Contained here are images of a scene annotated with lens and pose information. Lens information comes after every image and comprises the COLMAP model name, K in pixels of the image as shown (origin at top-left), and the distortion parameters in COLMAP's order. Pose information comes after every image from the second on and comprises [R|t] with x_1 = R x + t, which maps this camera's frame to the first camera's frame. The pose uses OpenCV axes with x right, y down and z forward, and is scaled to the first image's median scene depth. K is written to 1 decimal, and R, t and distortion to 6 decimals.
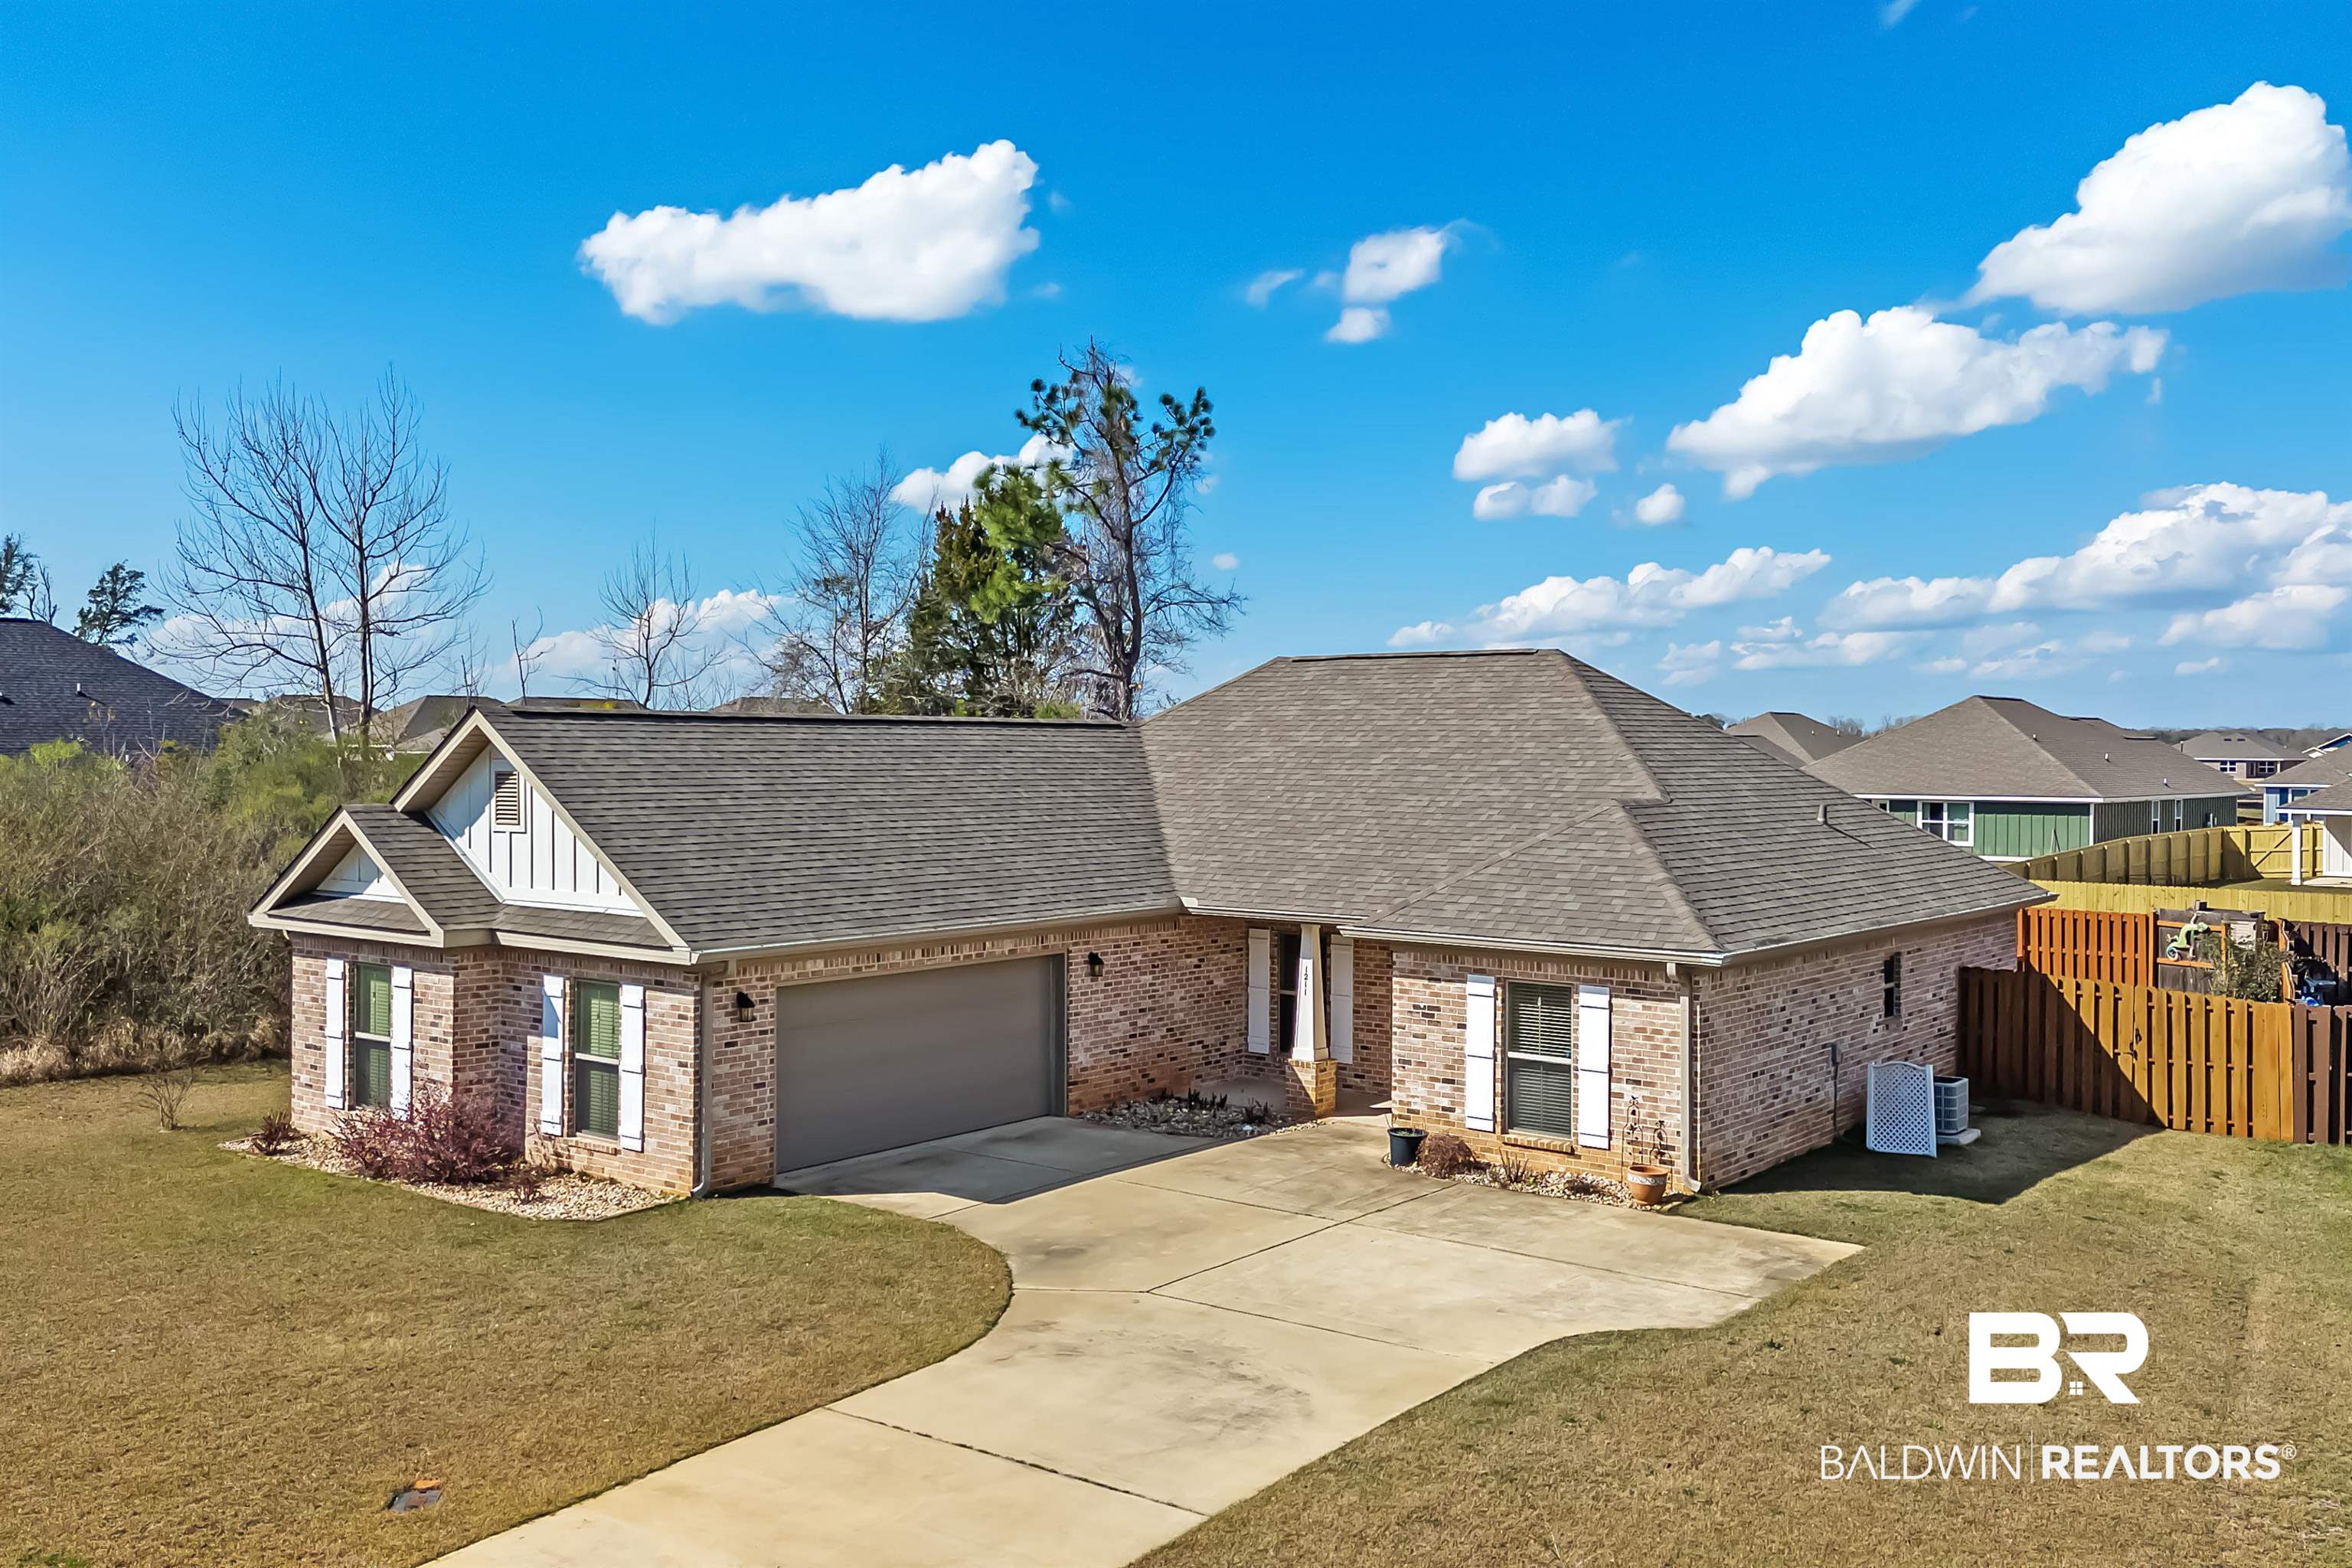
lens RADIAL K [[2017.8, 0, 1178.1], [0, 2017.8, 775.3], [0, 0, 1]] dist [0.003930, -0.004615]
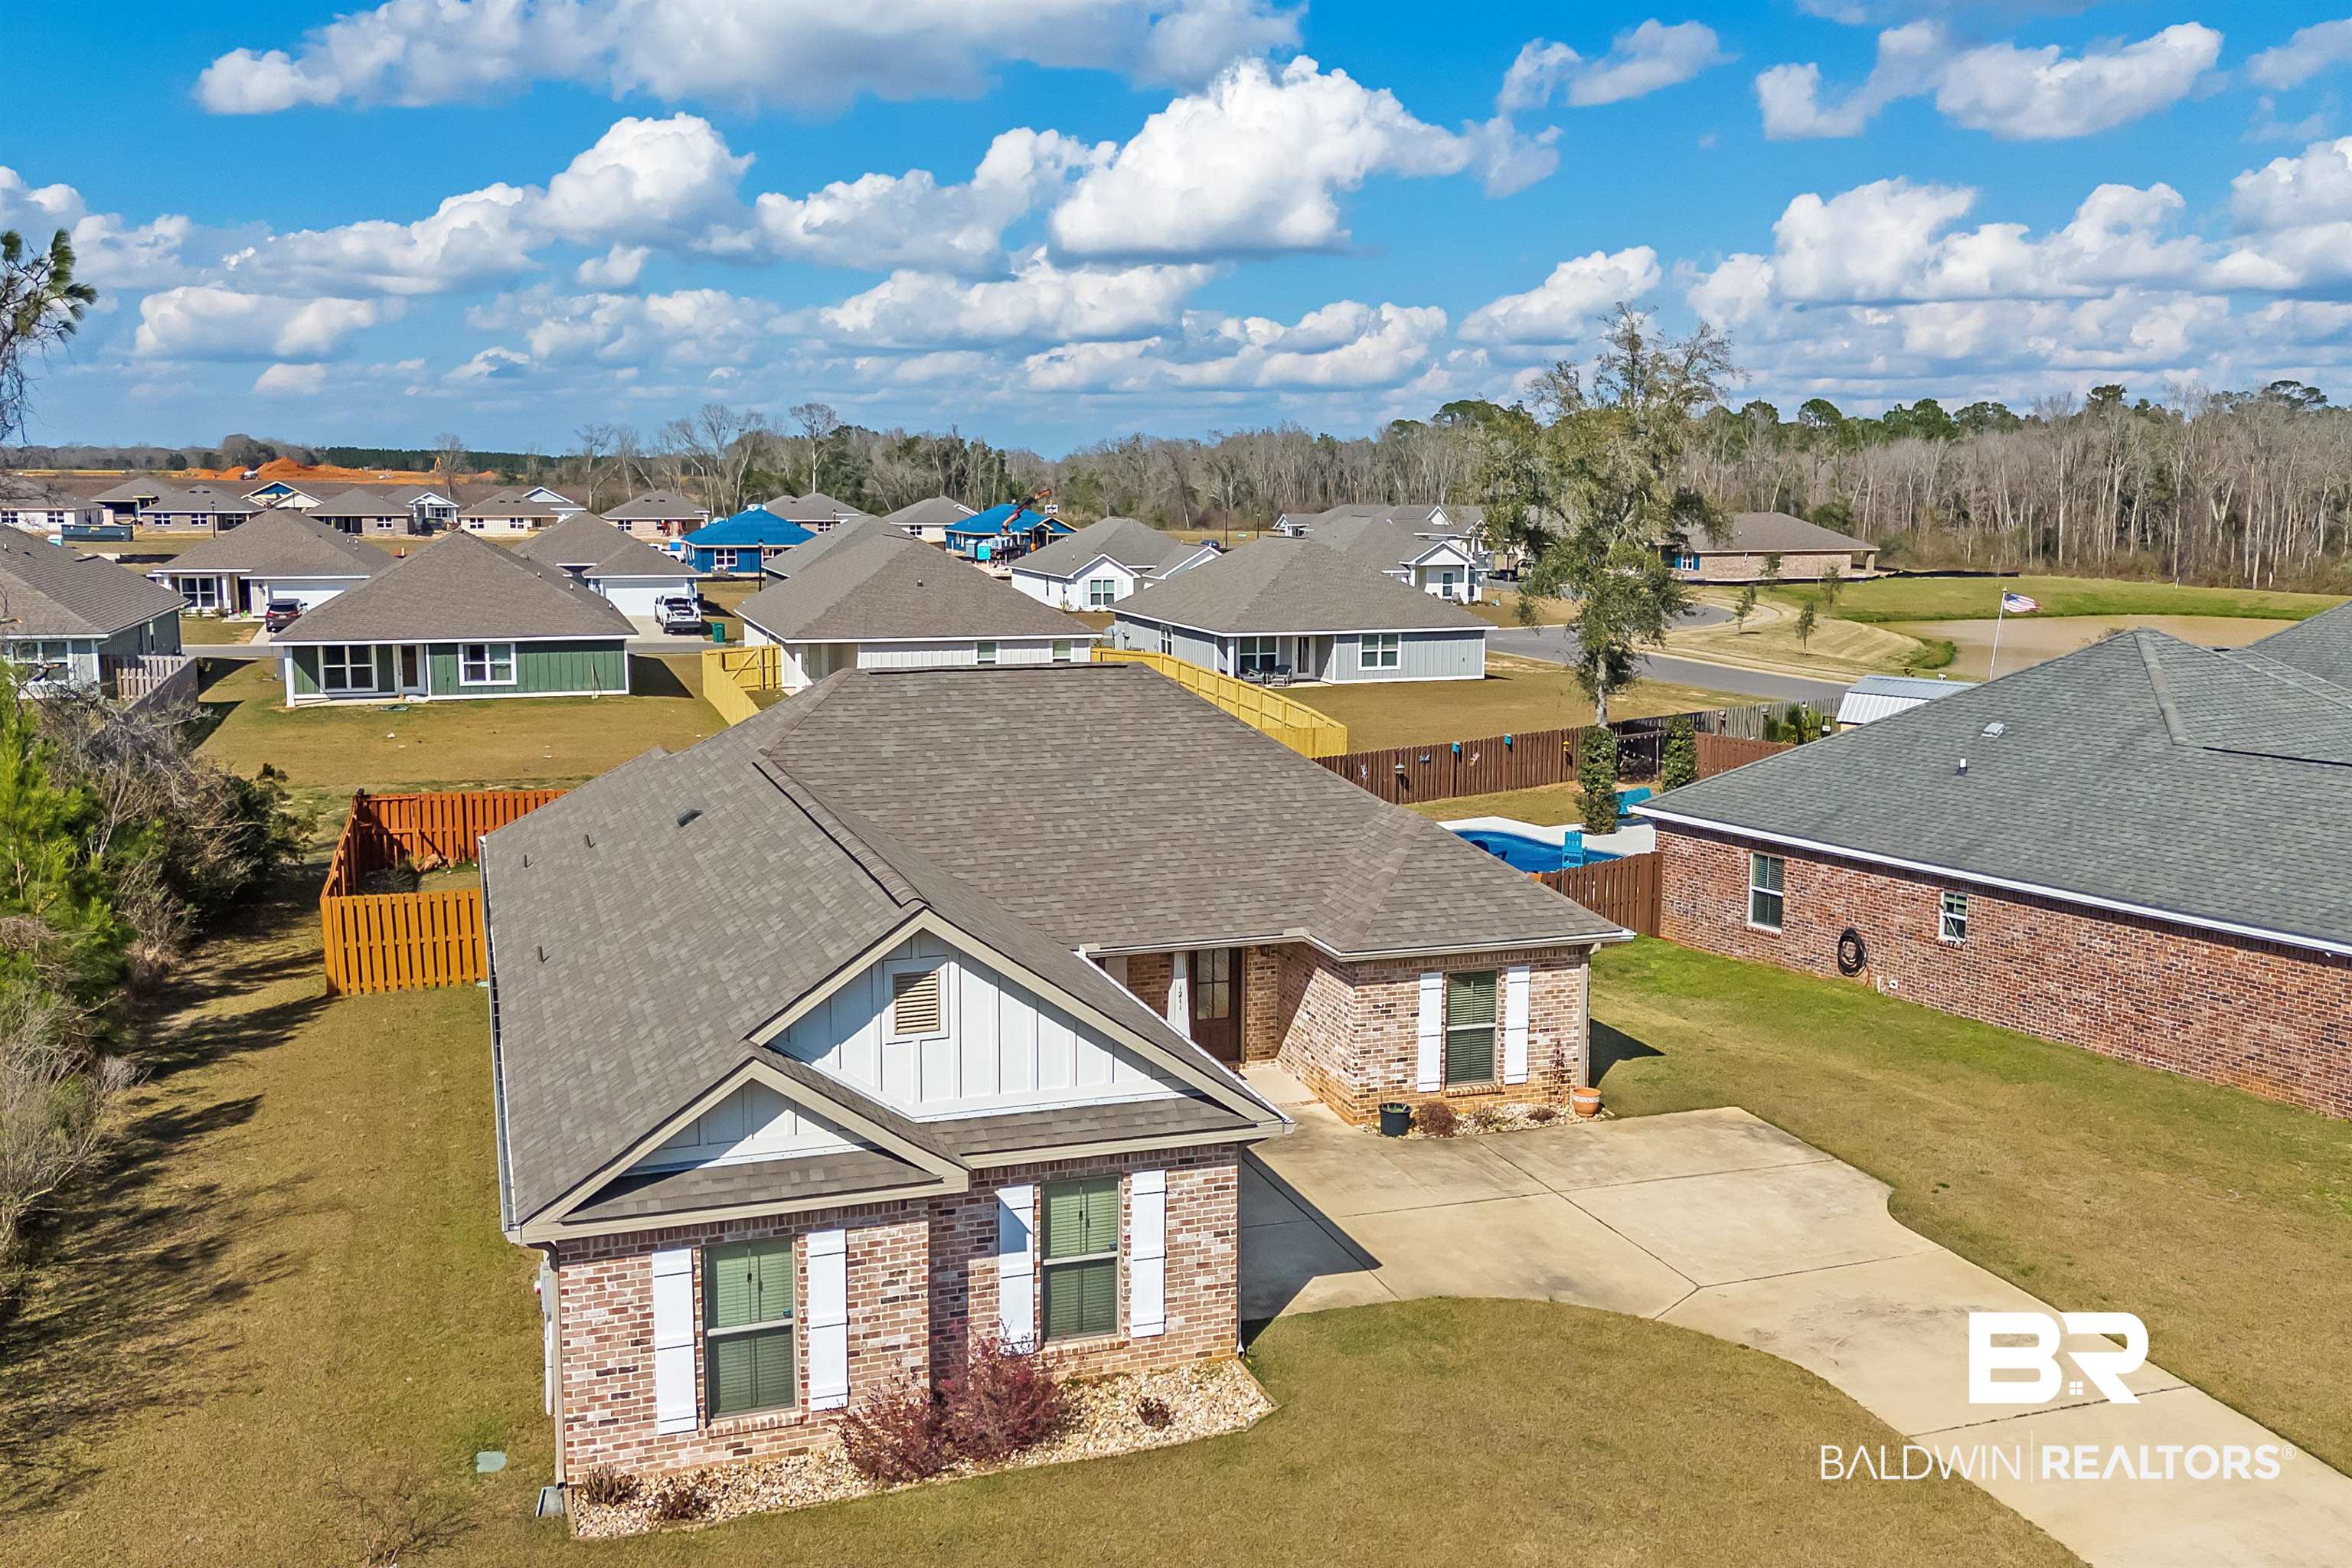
lens RADIAL K [[2017.8, 0, 1176.2], [0, 2017.8, 785.8], [0, 0, 1]] dist [0.003930, -0.004615]
pose [[0.551581, -0.127169, 0.824370, -0.966052], [0.012164, 0.989431, 0.144493, -0.201198], [-0.834033, -0.069672, 0.547298, 0.453150]]
